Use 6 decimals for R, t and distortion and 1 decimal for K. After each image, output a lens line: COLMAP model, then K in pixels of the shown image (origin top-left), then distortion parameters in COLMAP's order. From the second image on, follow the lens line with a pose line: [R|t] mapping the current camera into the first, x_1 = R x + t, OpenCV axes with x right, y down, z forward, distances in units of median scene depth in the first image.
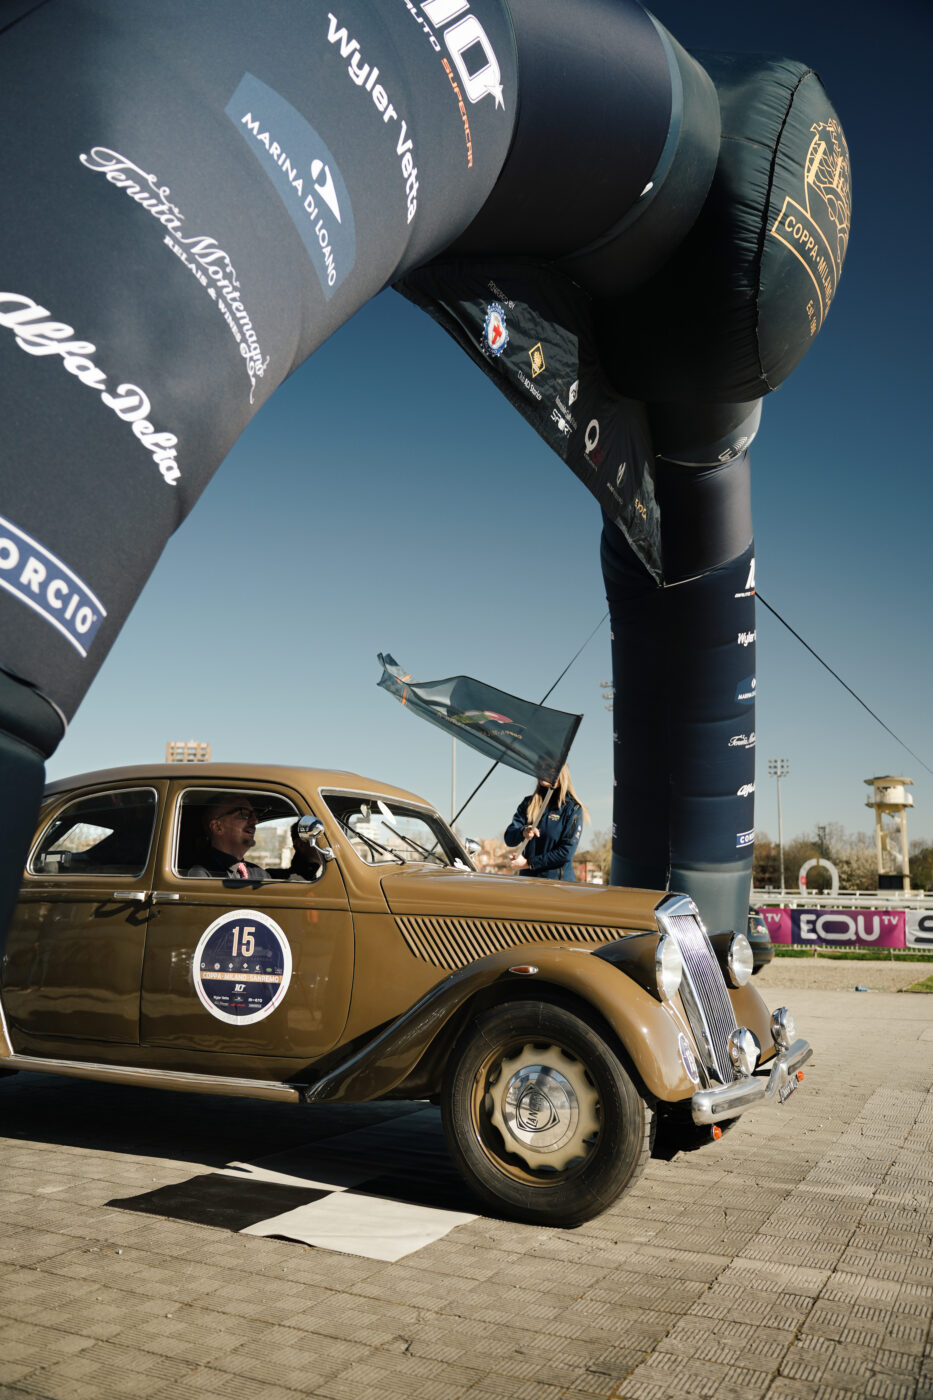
lens RADIAL K [[1085.9, 0, 466.5], [0, 1085.9, 700.0], [0, 0, 1]] dist [0.023477, 0.003847]
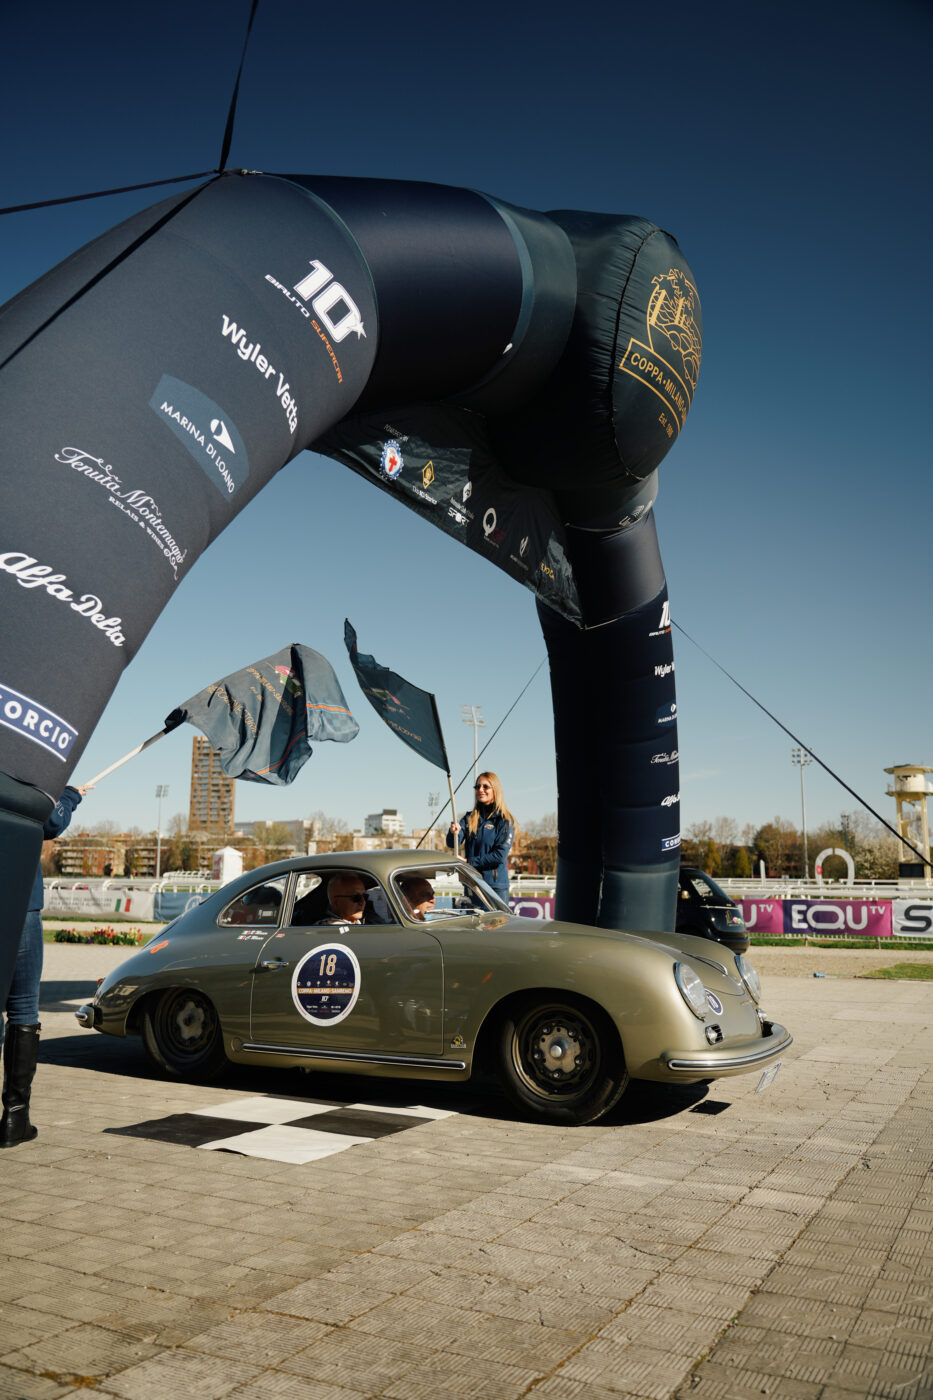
lens RADIAL K [[1156.3, 0, 466.5], [0, 1156.3, 700.0], [0, 0, 1]] dist [-0.006393, 0.109759]
pose [[0.998912, -0.015942, -0.043833, 0.228834], [0.016831, 0.999659, 0.019982, -0.114391], [0.043500, -0.020698, 0.998839, -0.486539]]
